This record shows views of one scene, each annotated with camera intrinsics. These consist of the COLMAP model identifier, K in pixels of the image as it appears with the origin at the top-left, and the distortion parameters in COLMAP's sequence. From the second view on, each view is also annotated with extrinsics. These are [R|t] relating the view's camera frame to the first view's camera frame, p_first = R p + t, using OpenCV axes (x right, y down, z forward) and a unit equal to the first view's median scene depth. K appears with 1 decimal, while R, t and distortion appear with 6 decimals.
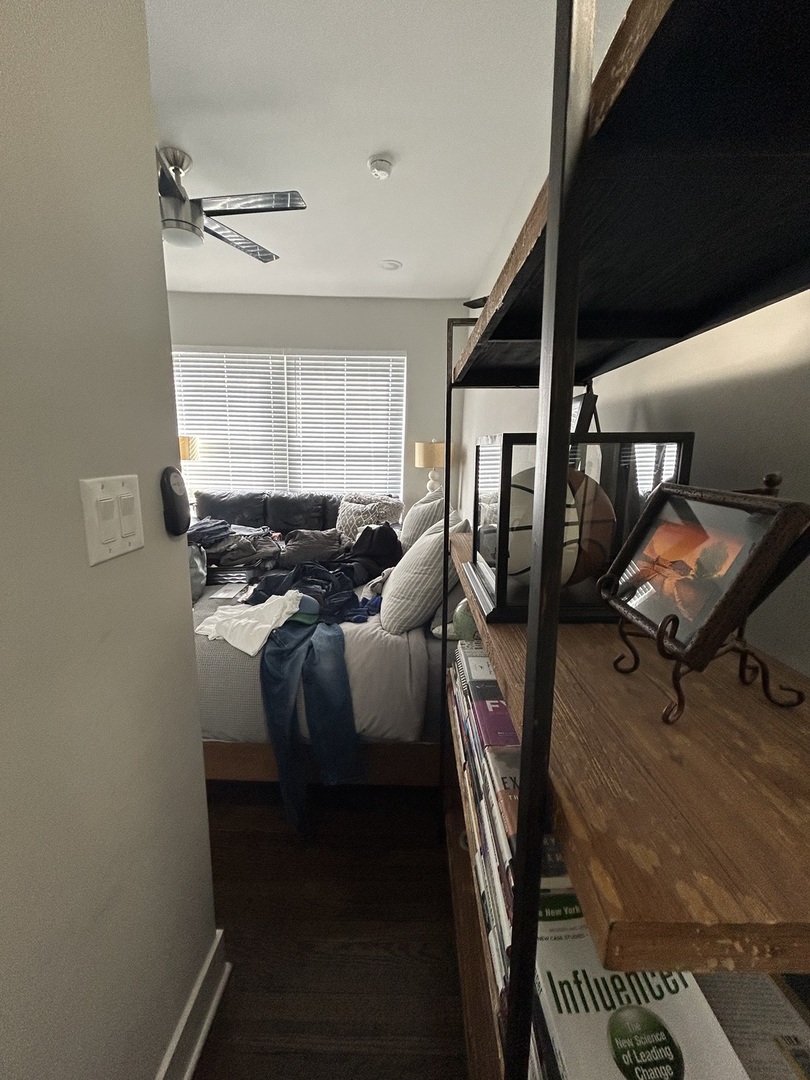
lens RADIAL K [[425.6, 0, 406.9], [0, 425.6, 536.5], [0, 0, 1]] dist [-0.001172, -0.000298]
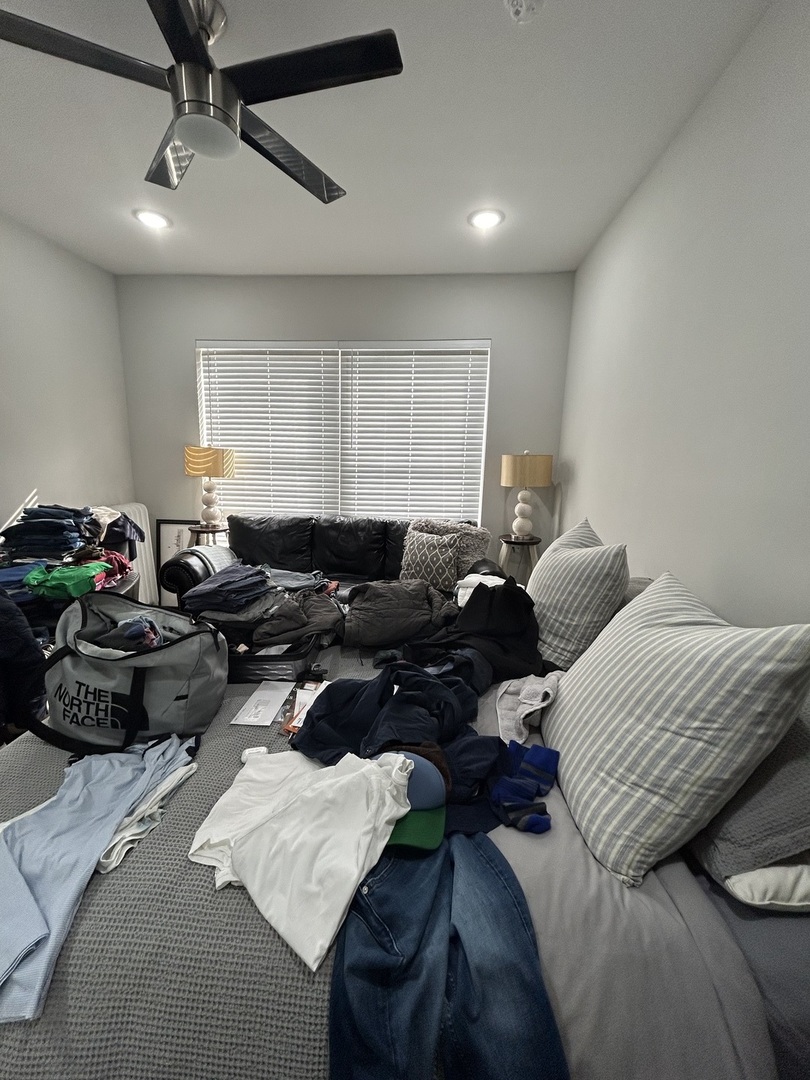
lens RADIAL K [[425.6, 0, 408.4], [0, 425.6, 539.3], [0, 0, 1]] dist [-0.001172, -0.000298]
pose [[0.996728, 0.013191, -0.079746, -0.095380], [-0.015601, 0.999438, -0.029671, -0.043271], [0.079310, 0.030818, 0.996374, 0.229887]]
